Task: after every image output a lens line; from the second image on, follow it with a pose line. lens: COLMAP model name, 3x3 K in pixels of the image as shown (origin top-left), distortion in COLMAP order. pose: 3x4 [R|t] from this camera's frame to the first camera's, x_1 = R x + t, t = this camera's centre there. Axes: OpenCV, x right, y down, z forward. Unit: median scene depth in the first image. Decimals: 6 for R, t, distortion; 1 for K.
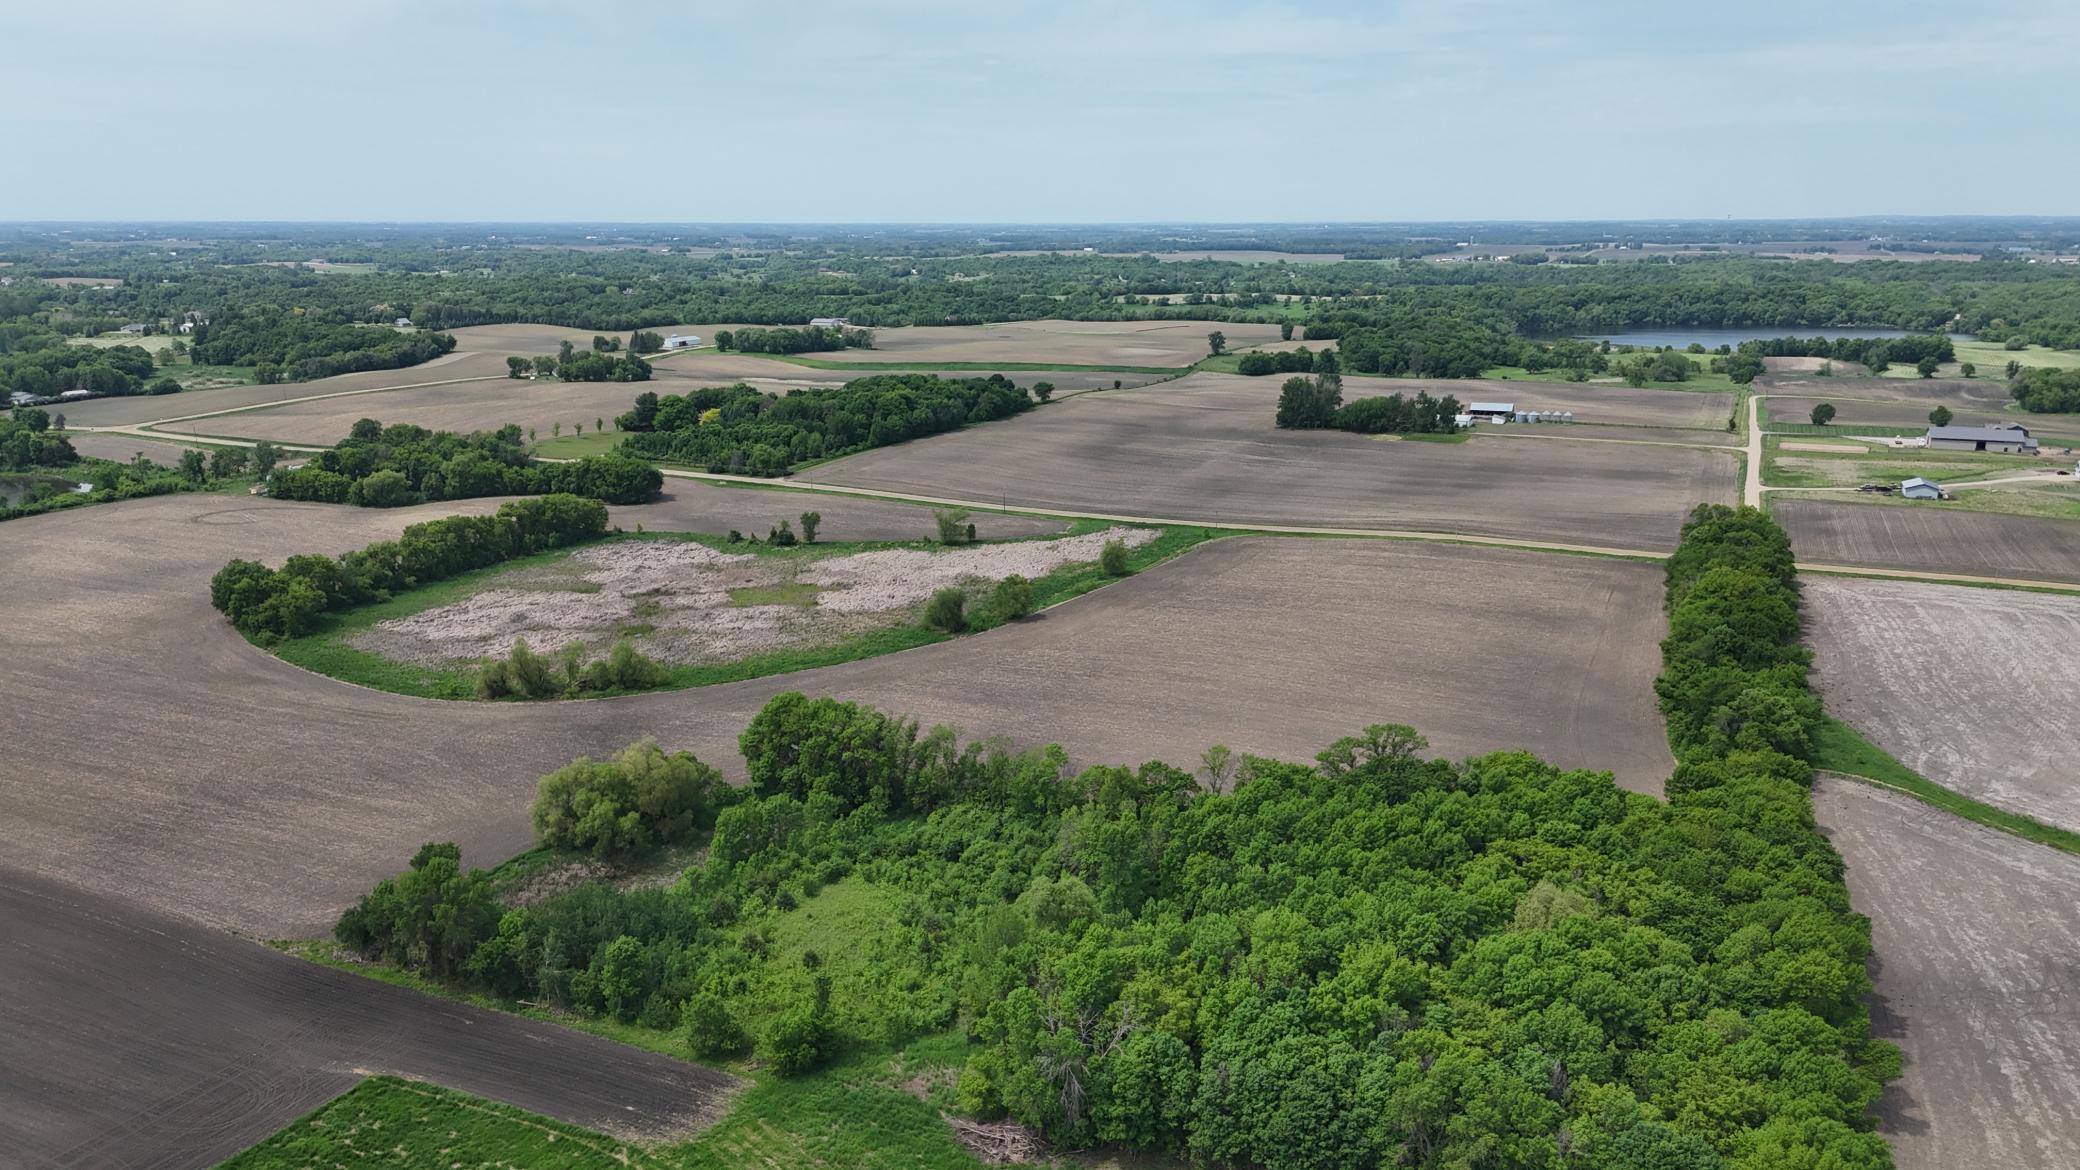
lens RADIAL K [[1526.1, 0, 1044.0], [0, 1526.1, 584.3], [0, 0, 1]] dist [0.078202, -0.079479]
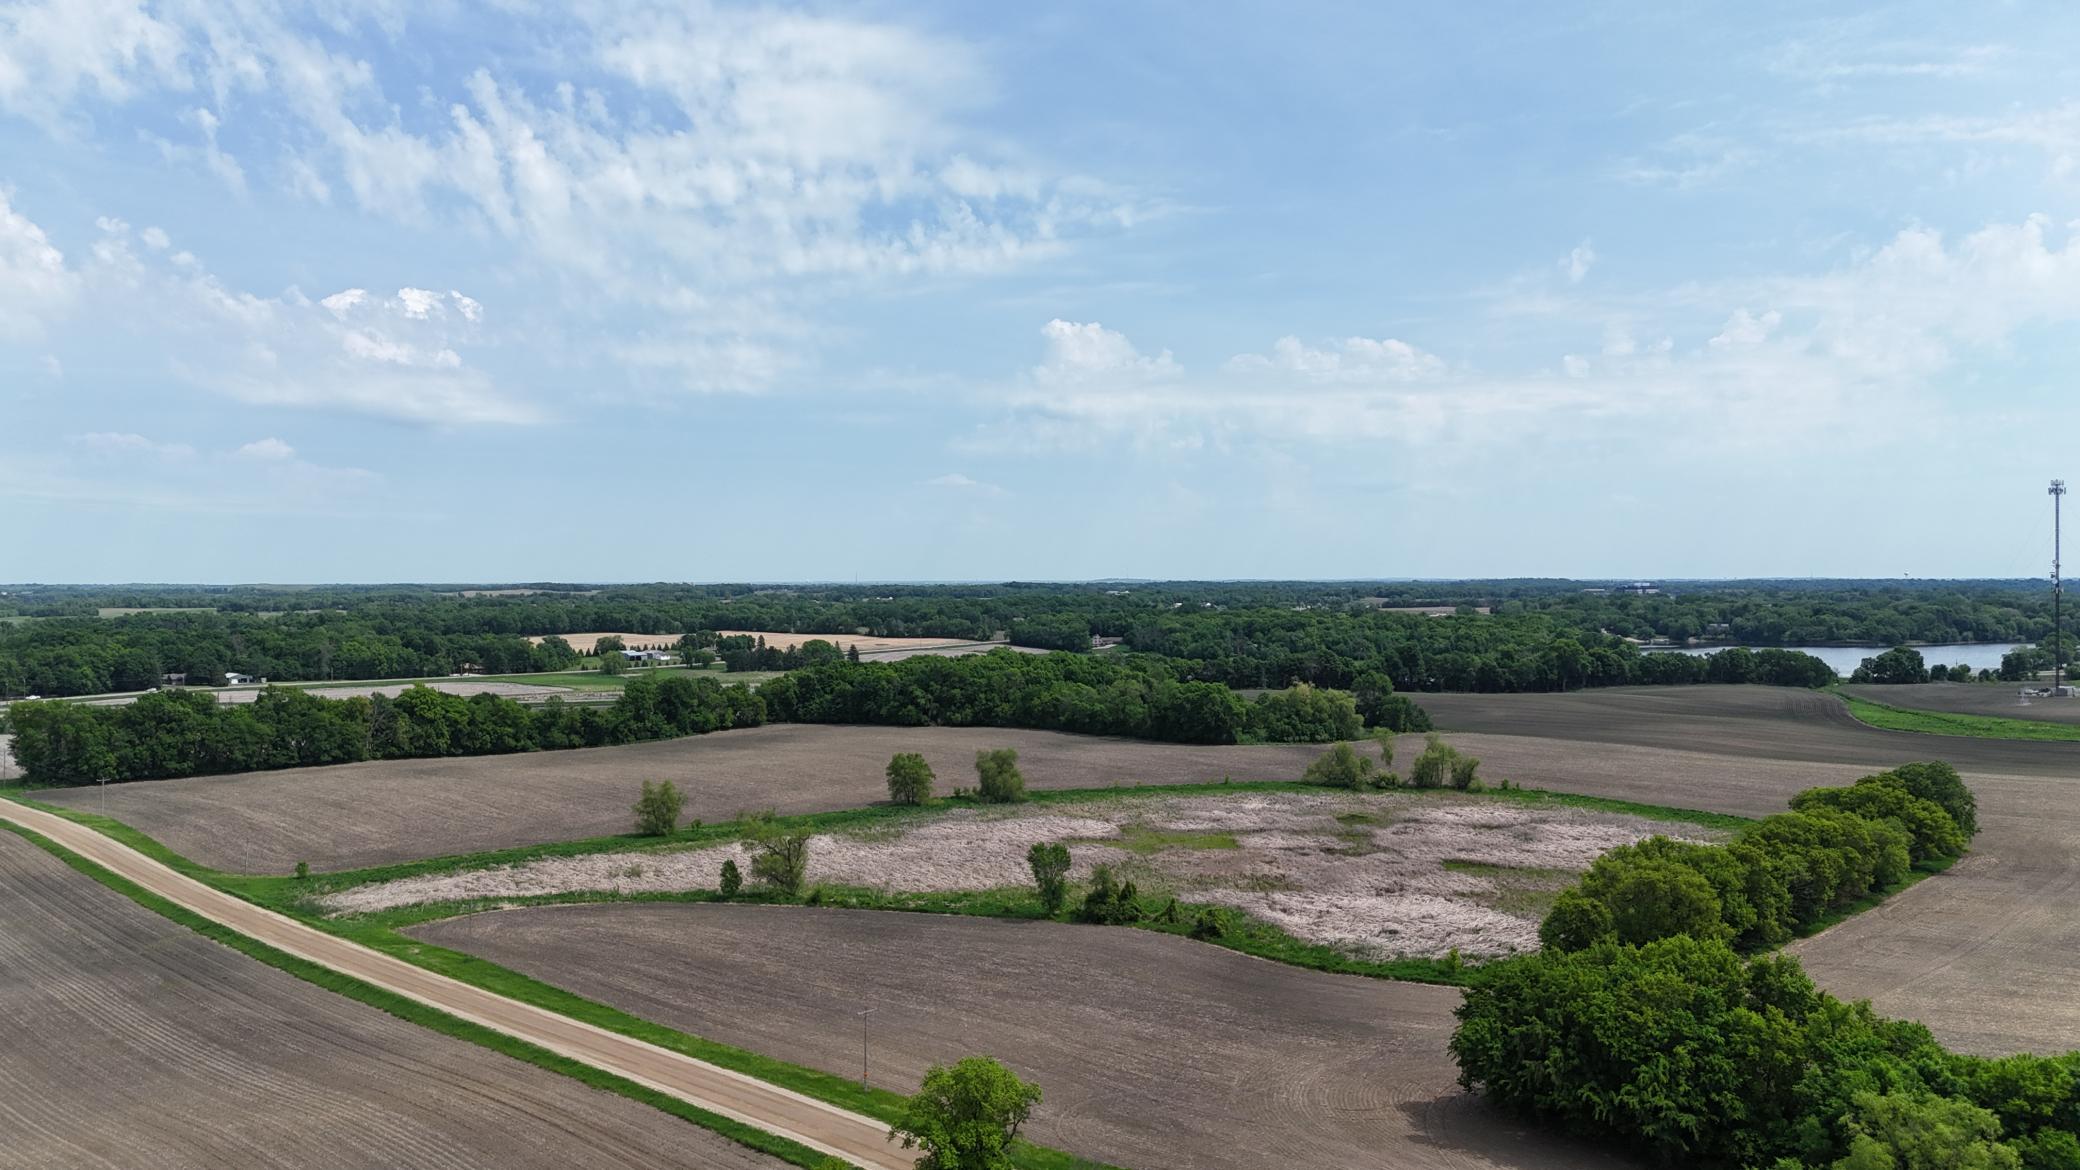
lens RADIAL K [[1526.1, 0, 1044.0], [0, 1526.1, 584.3], [0, 0, 1]] dist [0.078202, -0.079479]
pose [[-0.938993, -0.000120, 0.343937, -0.170770], [0.081811, 0.971220, 0.223694, -0.124493], [-0.334065, 0.238185, -0.911959, 0.773433]]
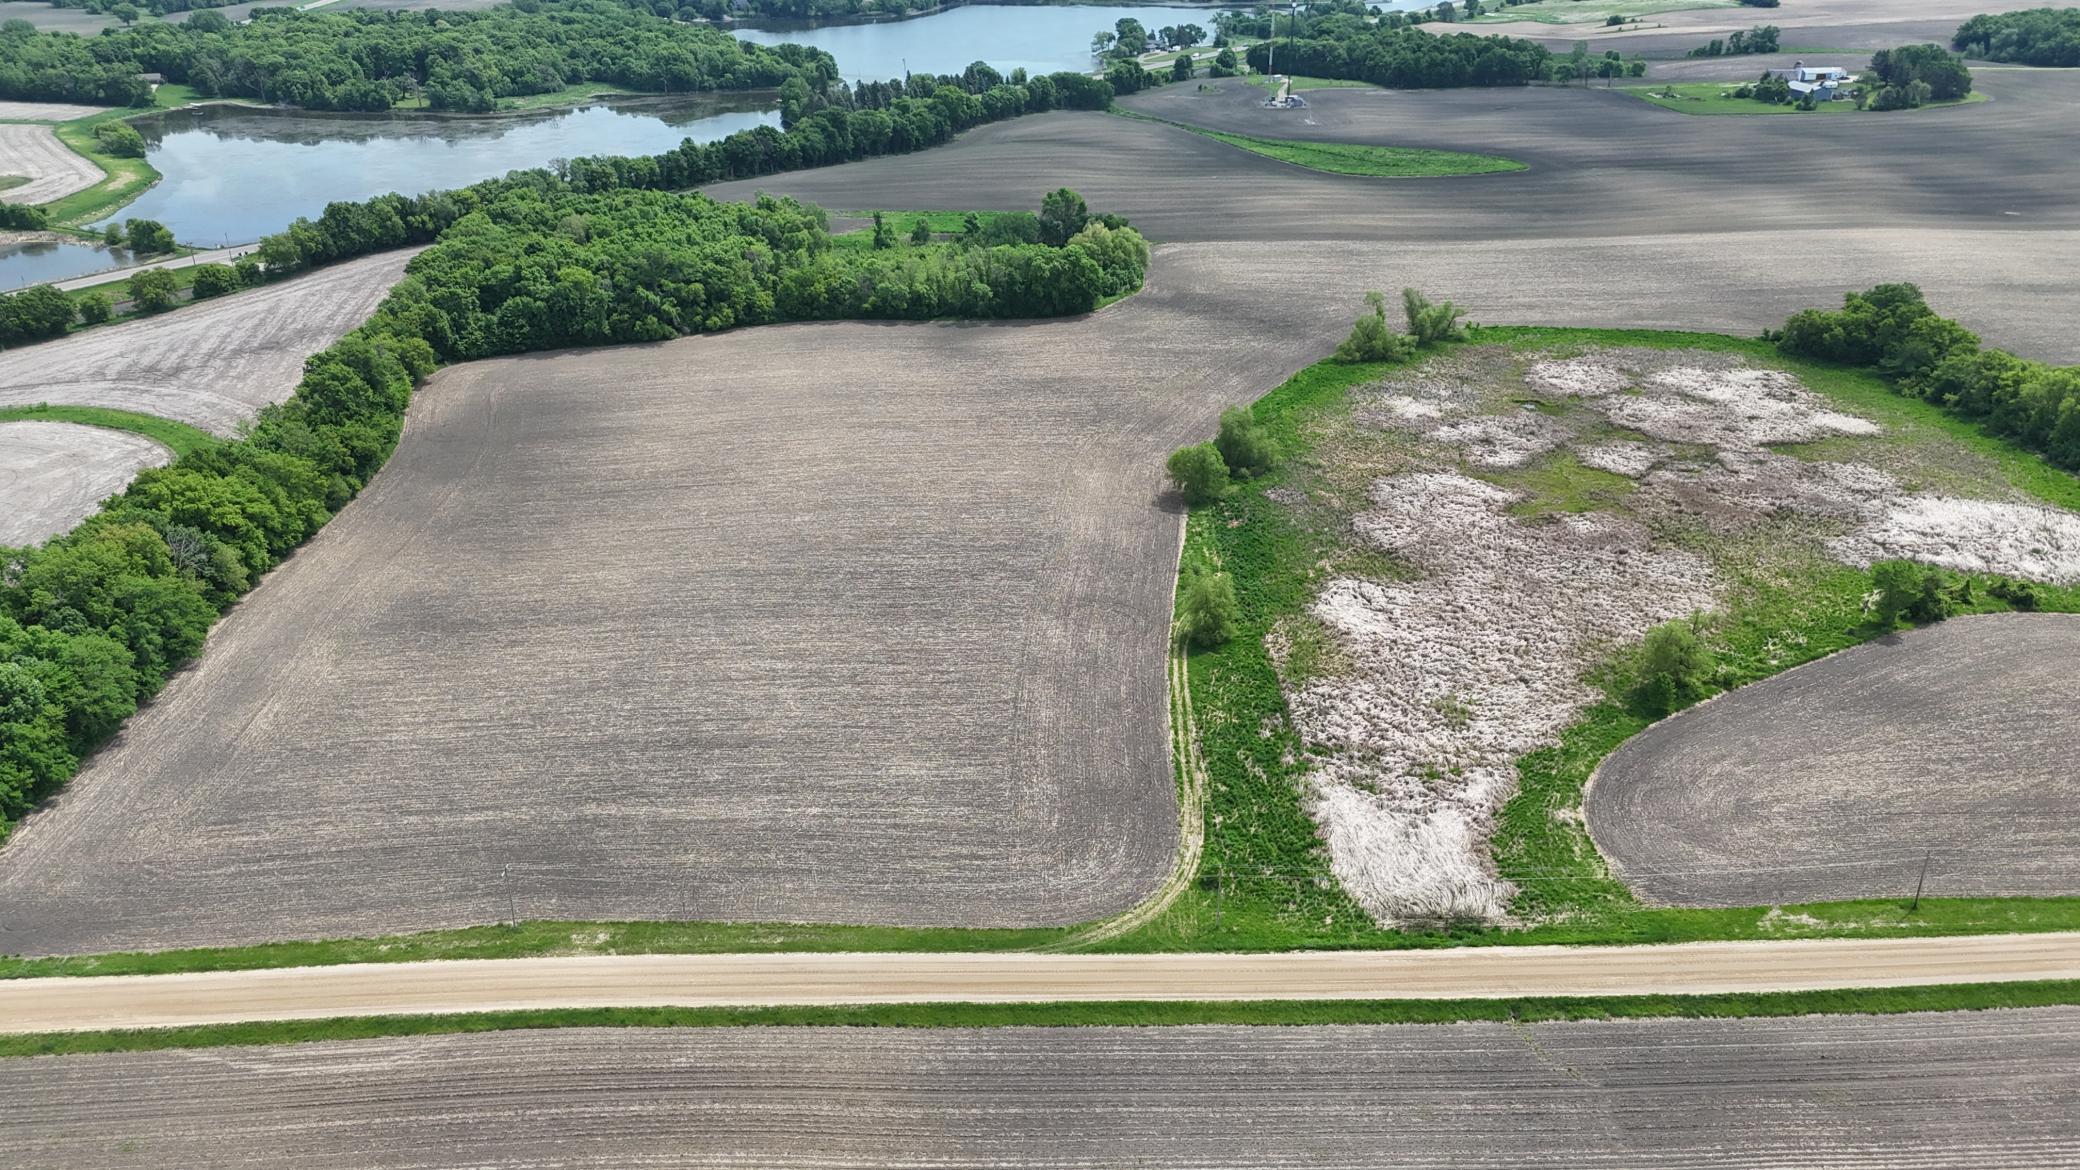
lens RADIAL K [[1535.6, 0, 1045.9], [0, 1535.6, 578.6], [0, 0, 1]] dist [0.067406, -0.054733]
pose [[-0.894745, 0.188857, -0.404678, 0.155683], [-0.102594, 0.795011, 0.597856, -0.169189], [0.434633, 0.576446, -0.691957, 0.675609]]
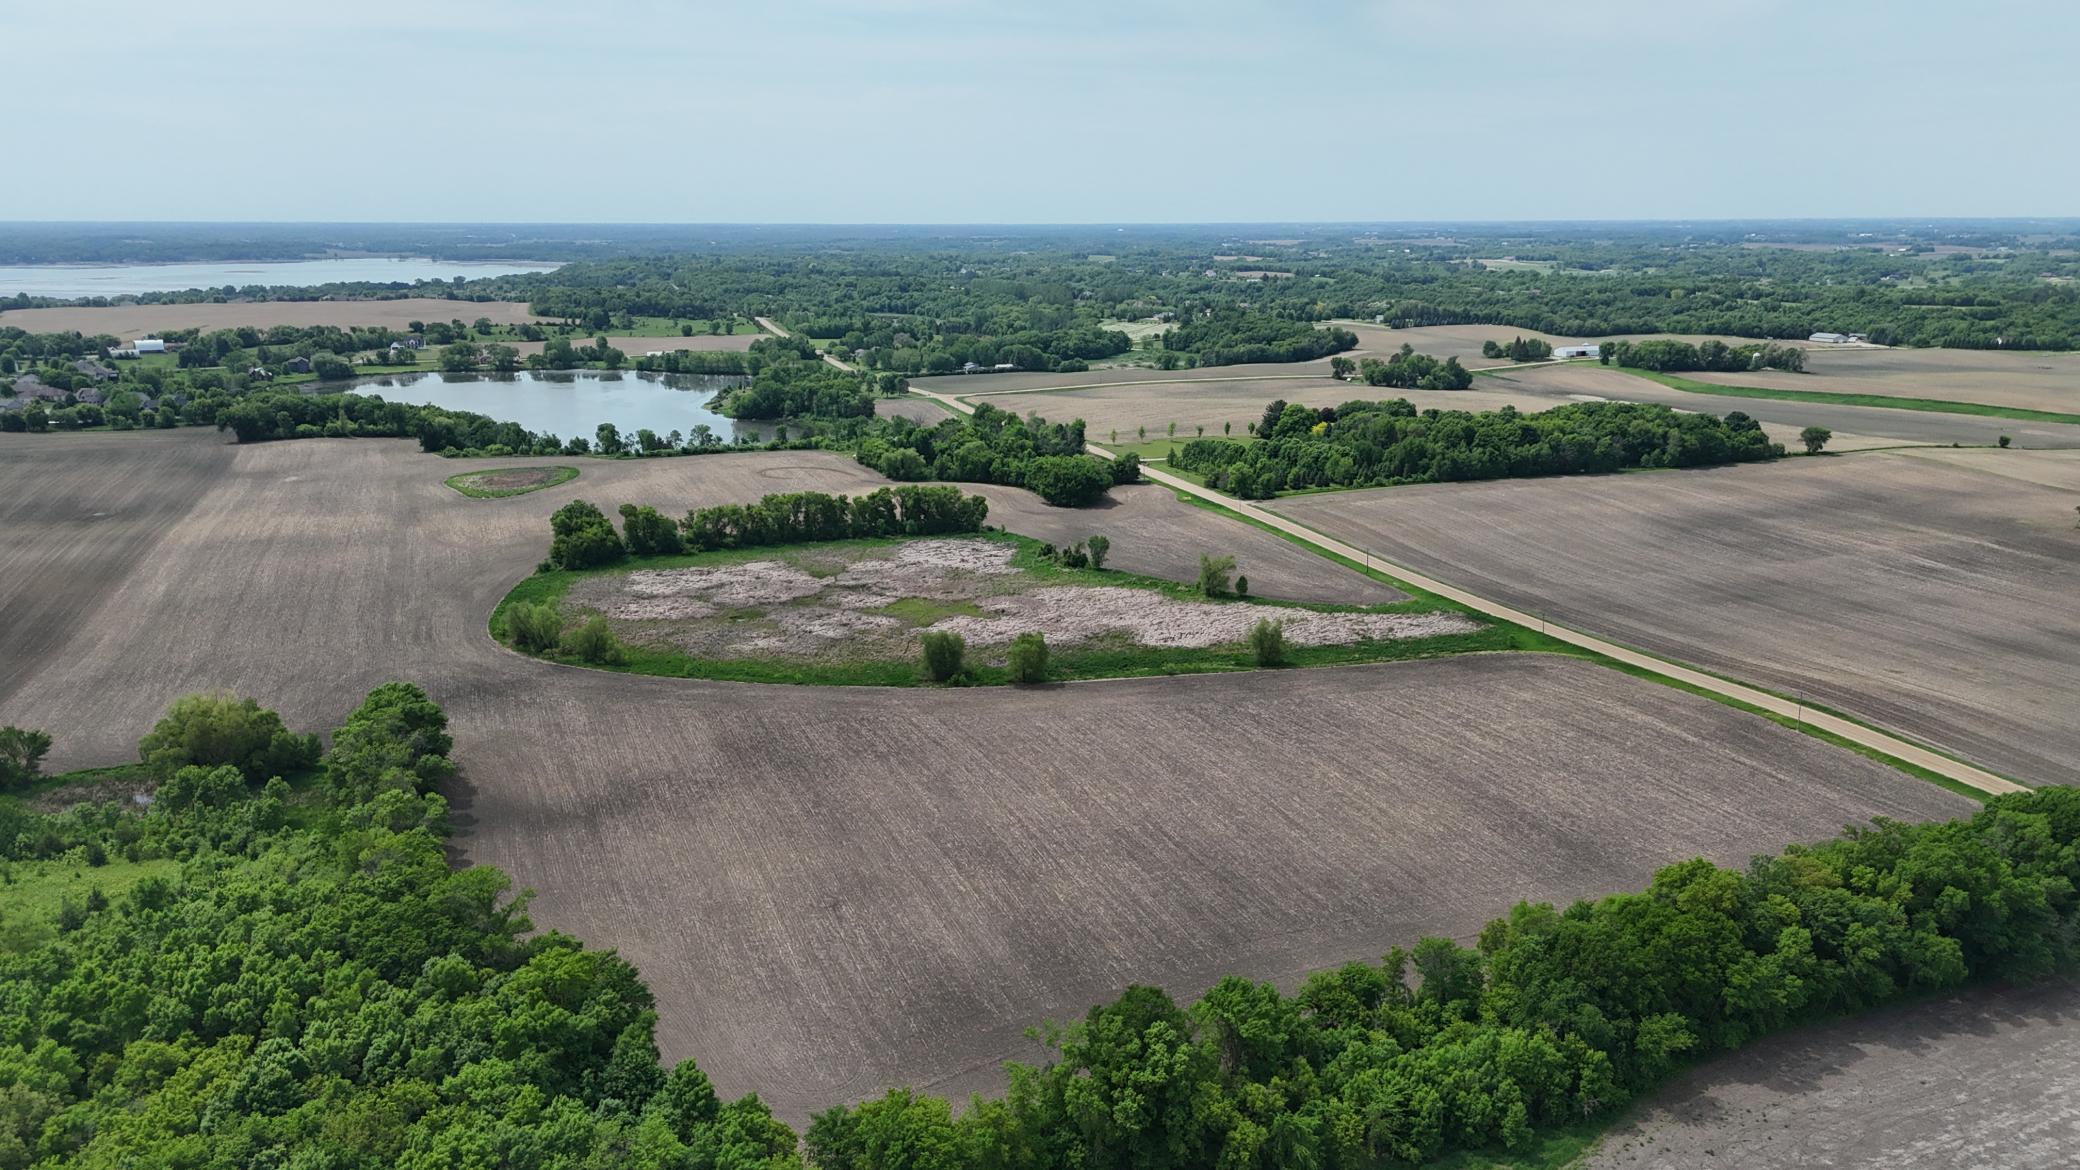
lens RADIAL K [[1526.1, 0, 1044.0], [0, 1526.1, 584.3], [0, 0, 1]] dist [0.078202, -0.079479]
pose [[0.700808, 0.166435, -0.693662, 0.261457], [-0.165426, 0.983811, 0.068923, -0.042307], [0.693904, 0.066448, 0.716995, 0.172802]]
